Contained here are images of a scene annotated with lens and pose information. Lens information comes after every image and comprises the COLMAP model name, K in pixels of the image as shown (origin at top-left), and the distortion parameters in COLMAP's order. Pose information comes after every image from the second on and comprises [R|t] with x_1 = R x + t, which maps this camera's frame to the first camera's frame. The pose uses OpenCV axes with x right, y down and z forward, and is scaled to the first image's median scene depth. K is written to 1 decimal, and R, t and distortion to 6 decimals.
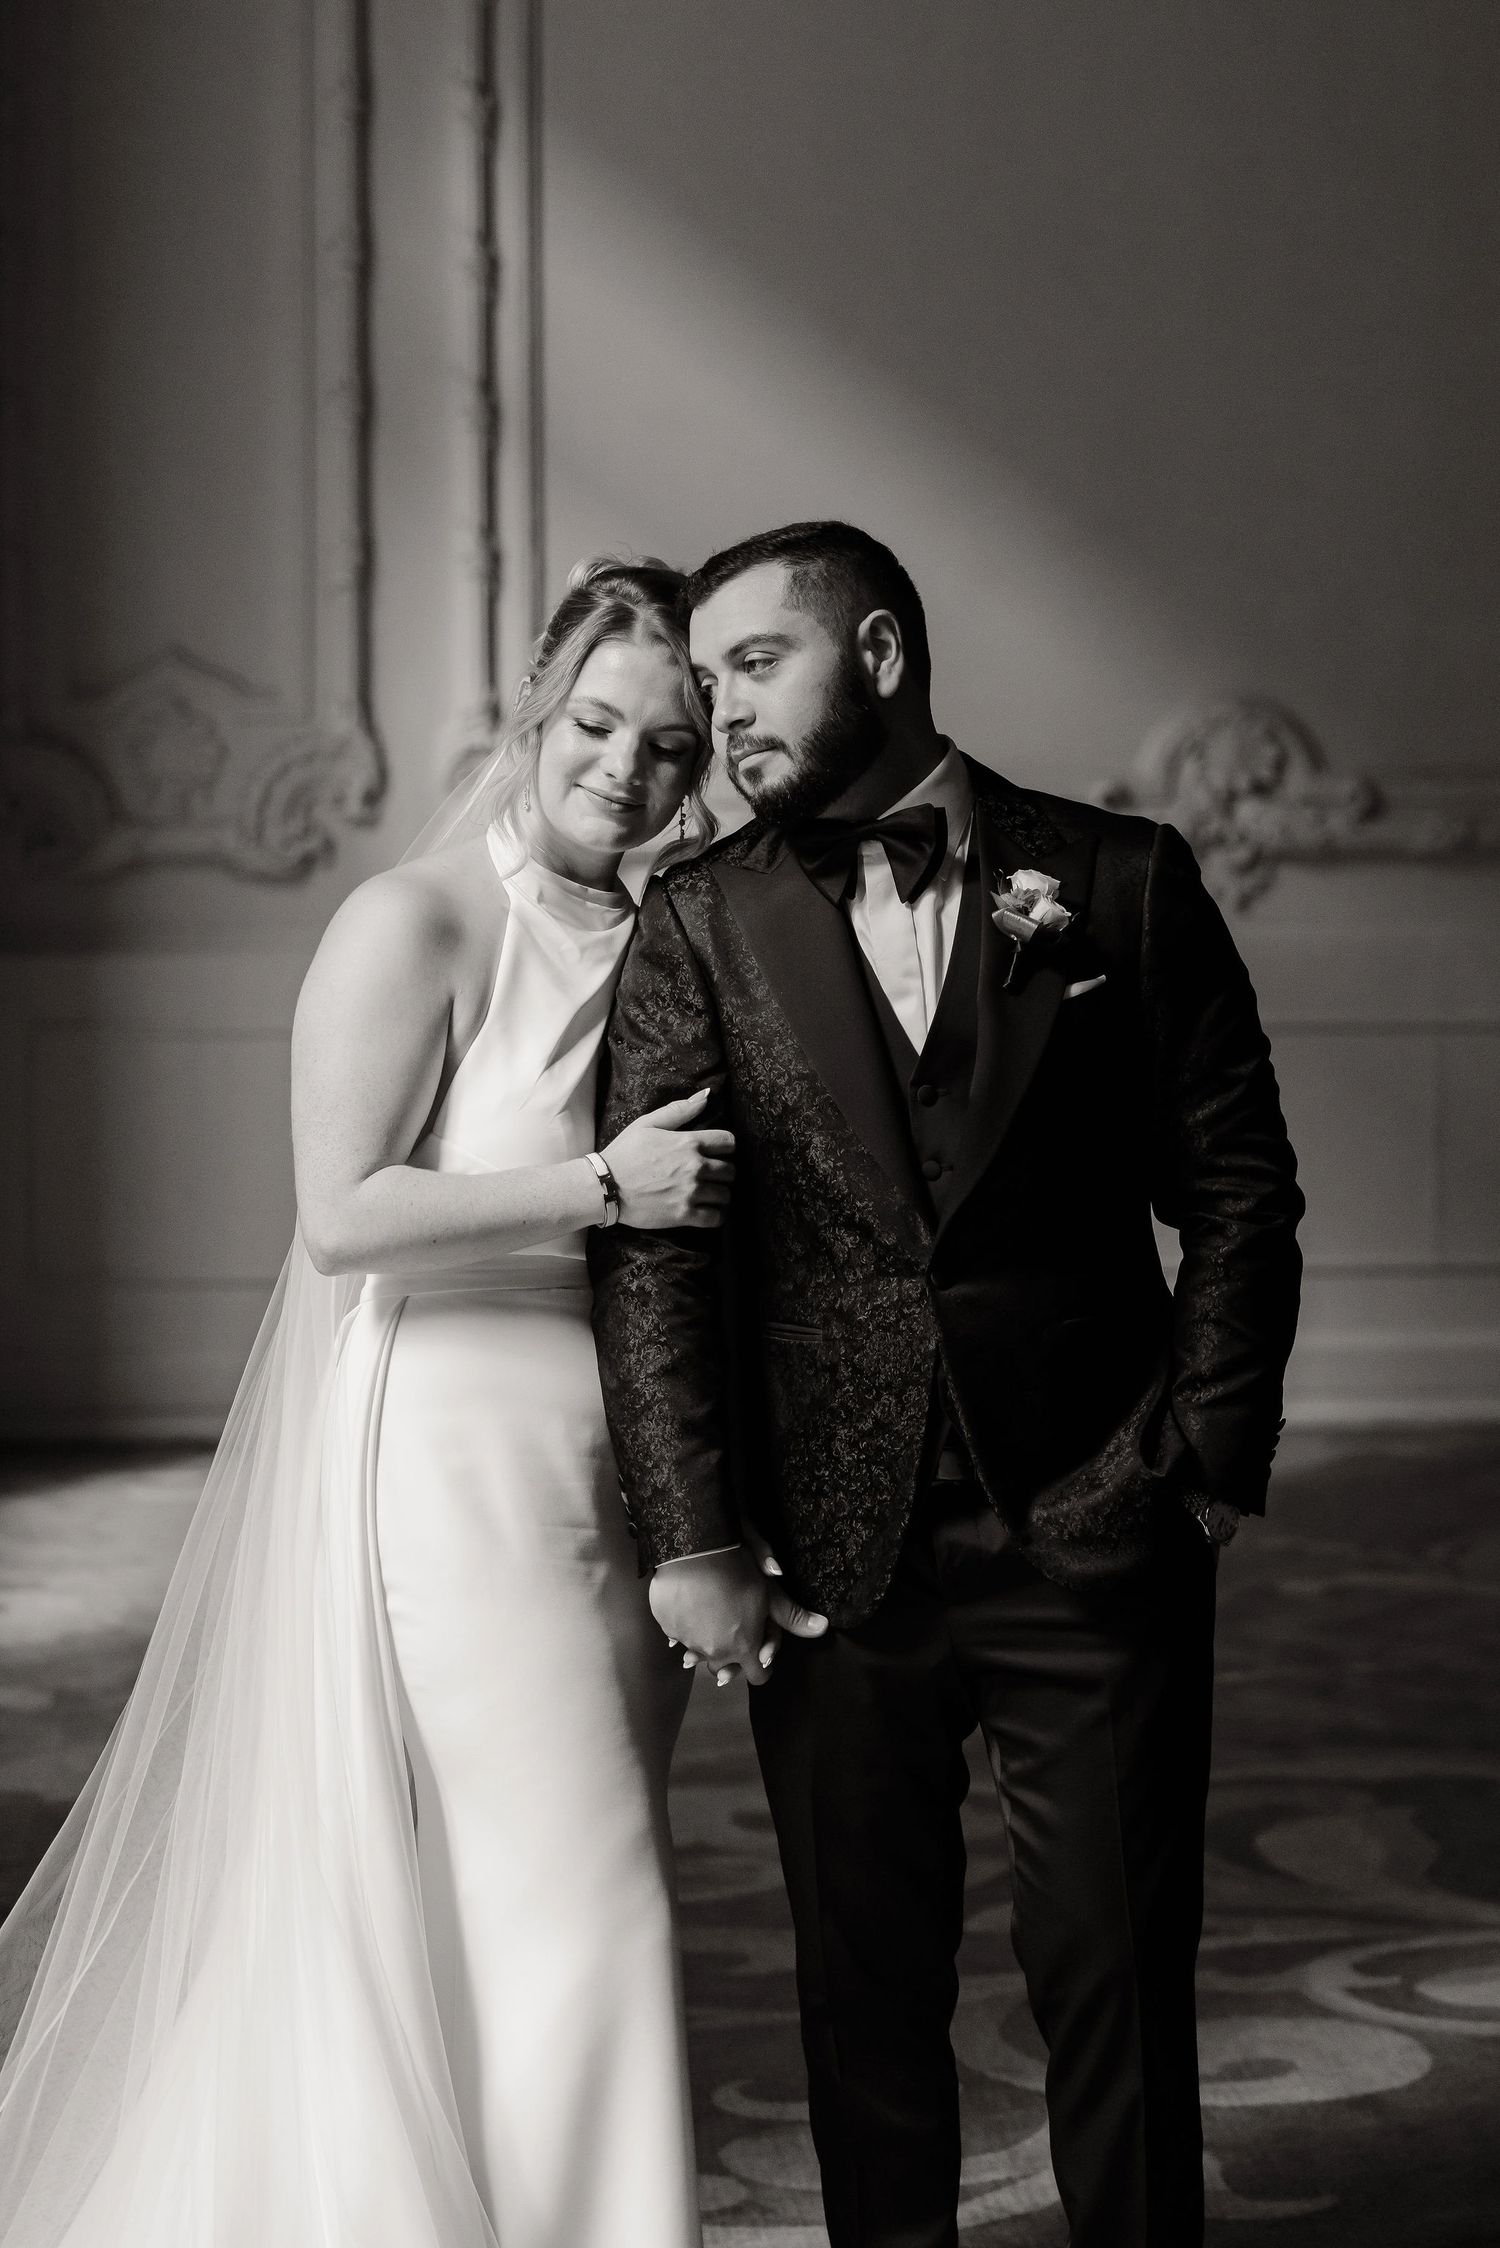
lens RADIAL K [[4559.3, 0, 714.5], [0, 4559.3, 1063.5], [0, 0, 1]] dist [0.026352, 0.278170]
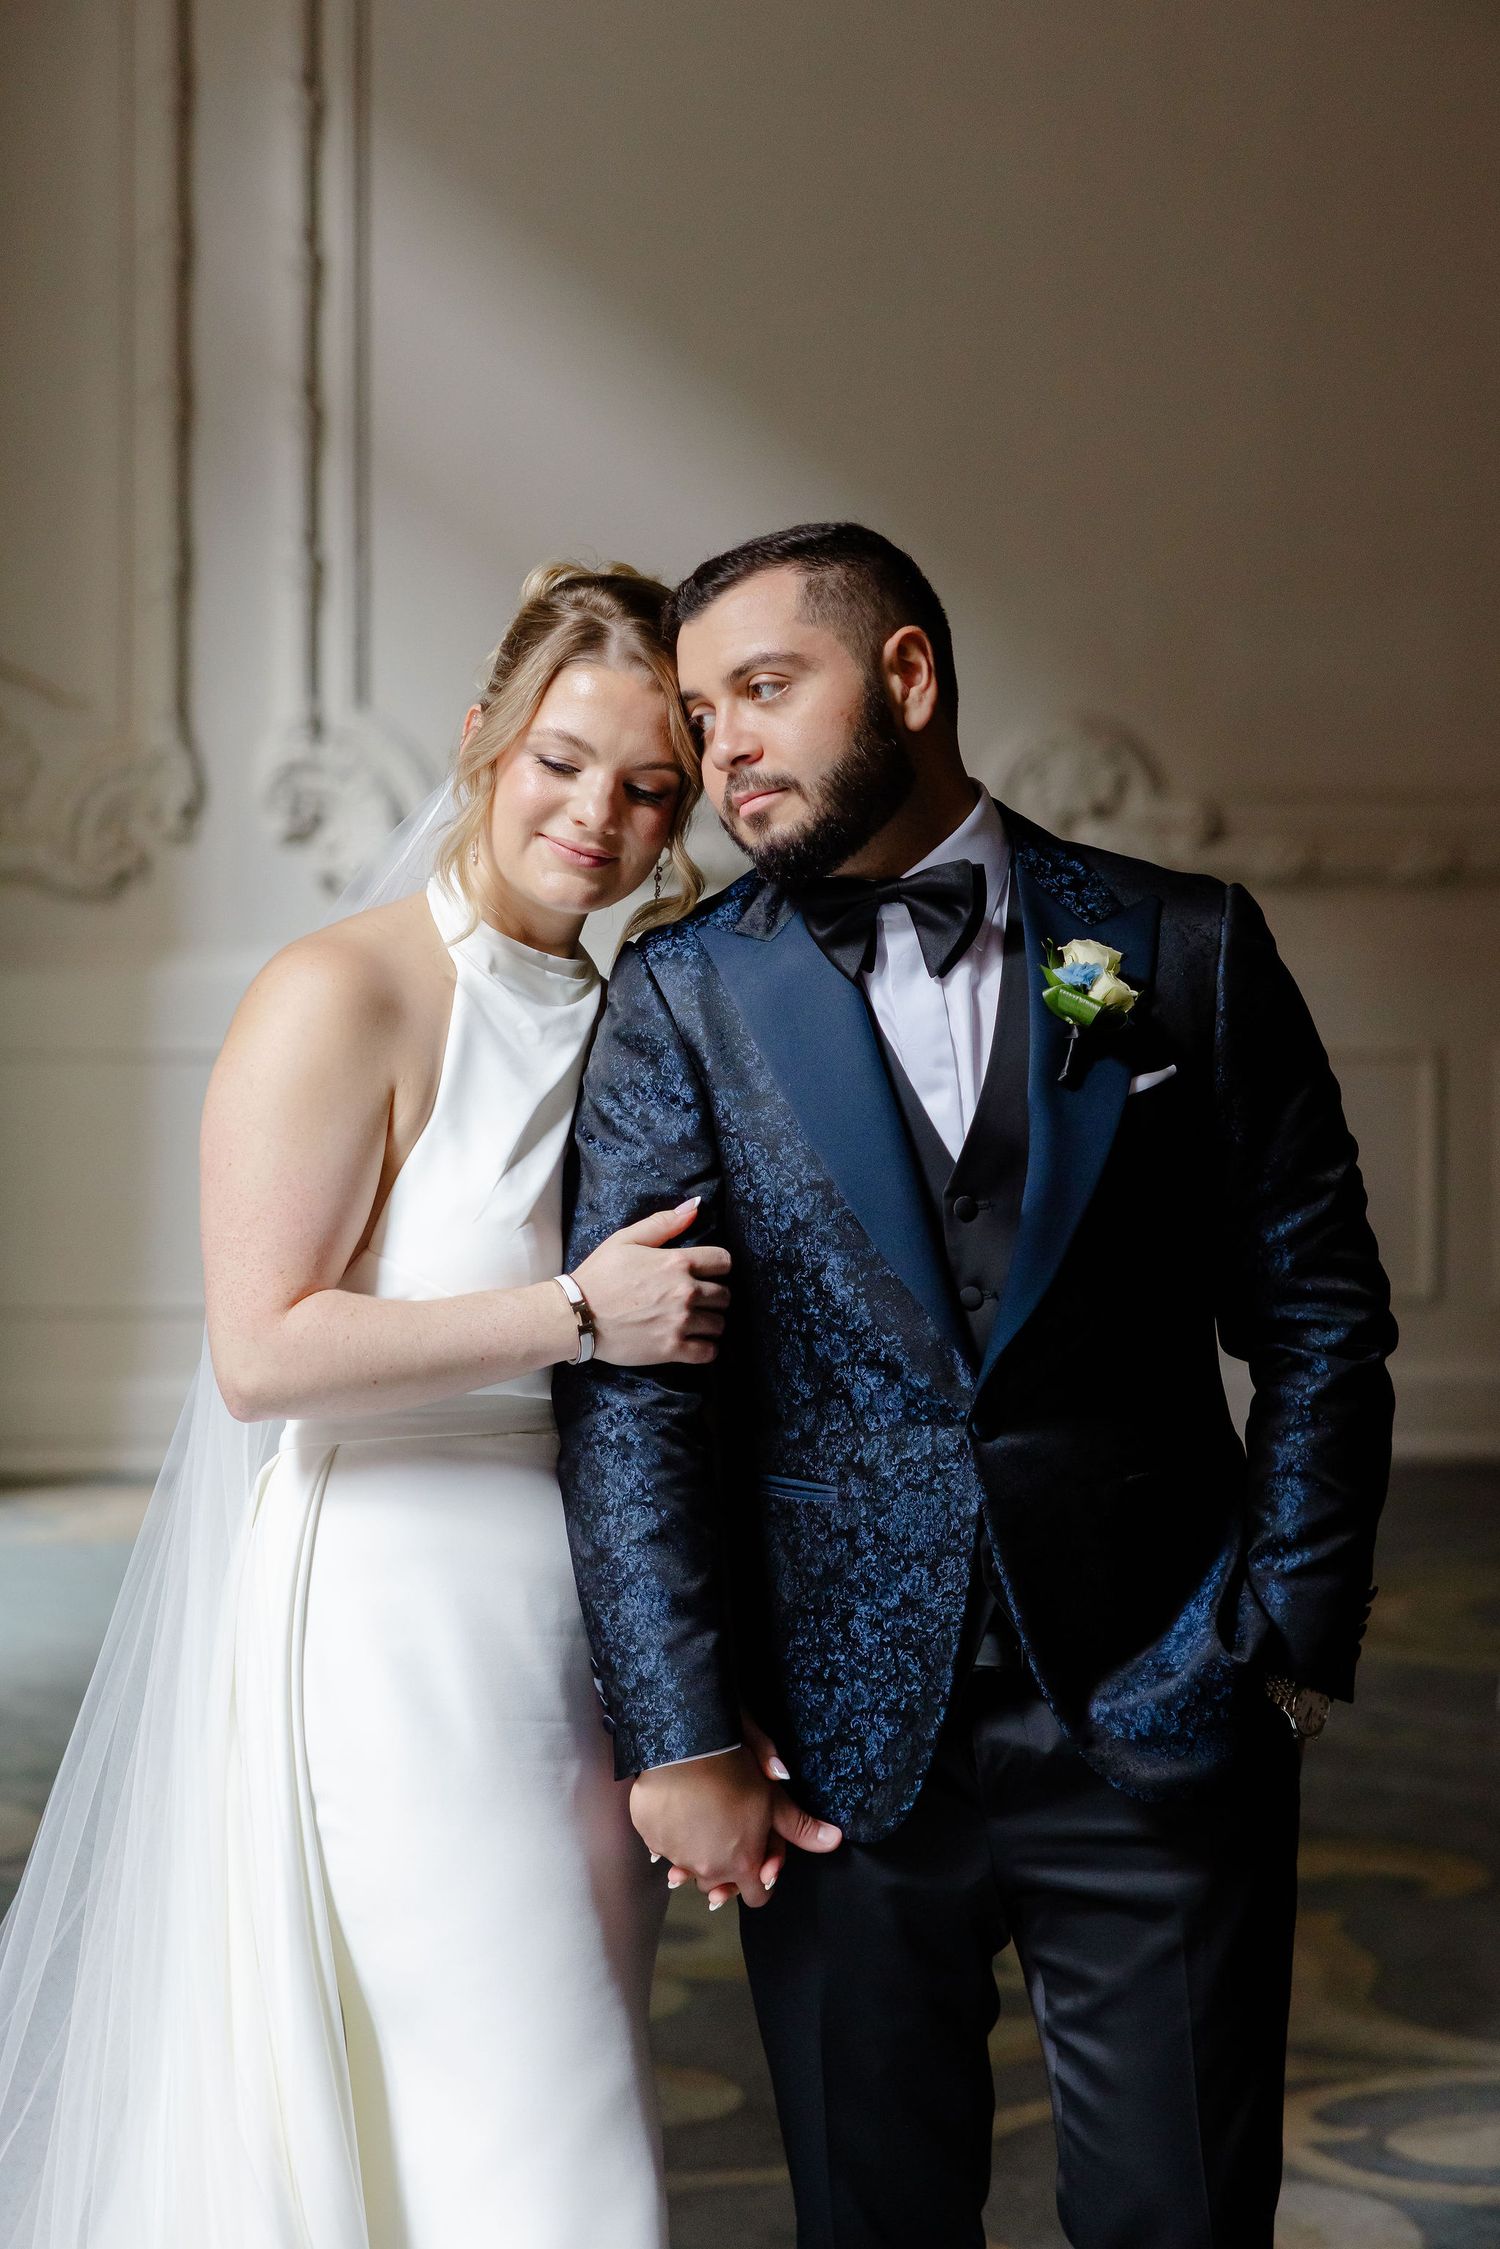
lens RADIAL K [[4561.3, 0, 714.5], [0, 4561.3, 1063.9], [0, 0, 1]] dist [0.026352, 0.278170]
pose [[0.999033, 0.002047, 0.043911, -0.035862], [-0.001940, 0.999995, -0.002476, -0.017159], [-0.043916, 0.002388, 0.999032, 0.161818]]
